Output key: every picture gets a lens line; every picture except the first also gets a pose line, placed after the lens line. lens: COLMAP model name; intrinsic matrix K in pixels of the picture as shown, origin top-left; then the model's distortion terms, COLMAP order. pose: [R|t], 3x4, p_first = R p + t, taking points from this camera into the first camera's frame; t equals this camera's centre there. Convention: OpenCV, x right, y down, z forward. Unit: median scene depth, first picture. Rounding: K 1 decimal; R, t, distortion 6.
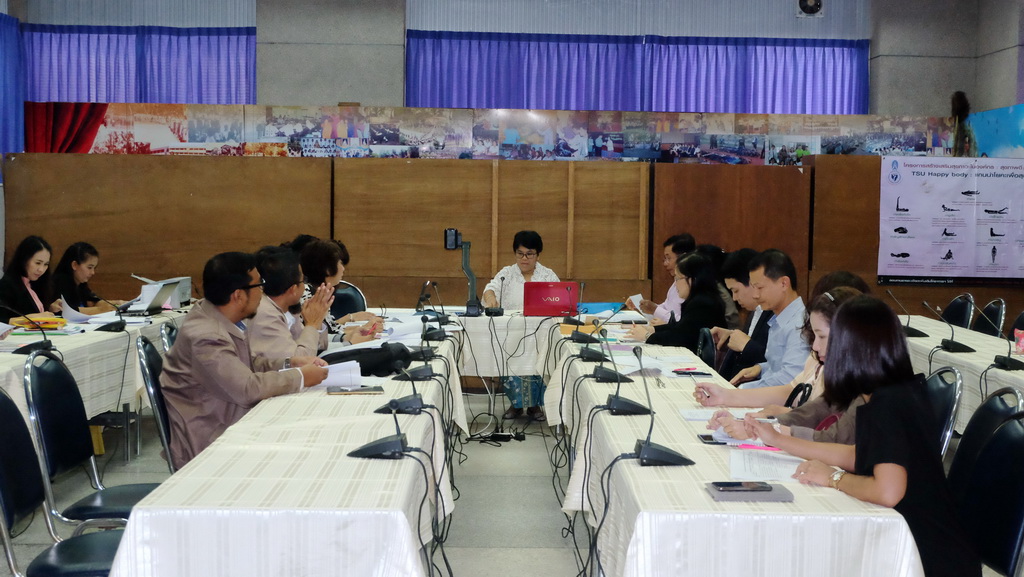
lens RADIAL K [[1340.3, 0, 518.3], [0, 1340.3, 305.8], [0, 0, 1]] dist [-0.038582, 0.058546]
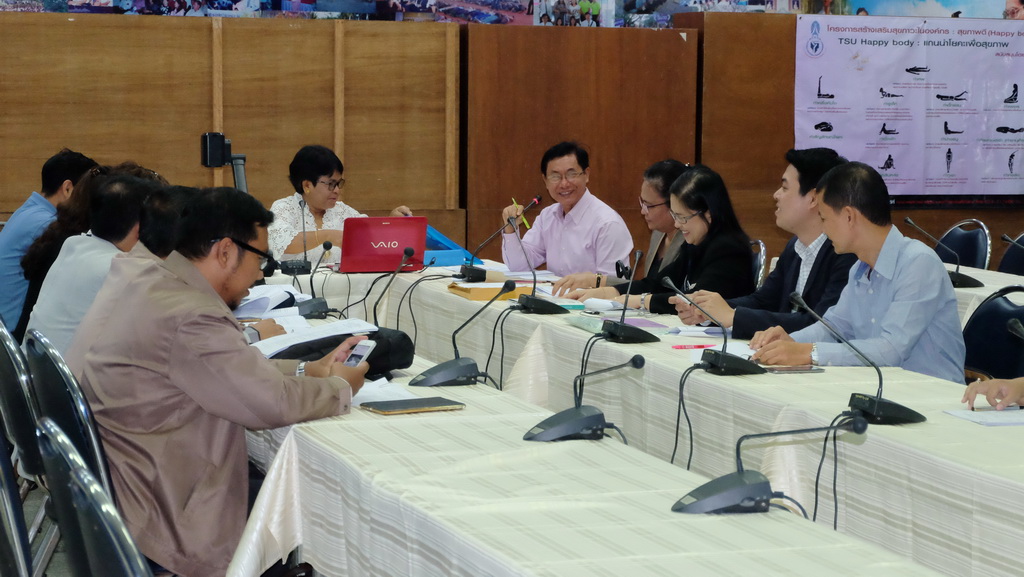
lens RADIAL K [[2143.9, 0, 546.2], [0, 2143.9, 283.3], [0, 0, 1]] dist [0.075393, 0.123504]
pose [[0.951077, -0.031527, 0.307341, -0.130774], [0.025761, 0.999408, 0.022799, -0.004894], [-0.307878, -0.013766, 0.951326, 0.018423]]
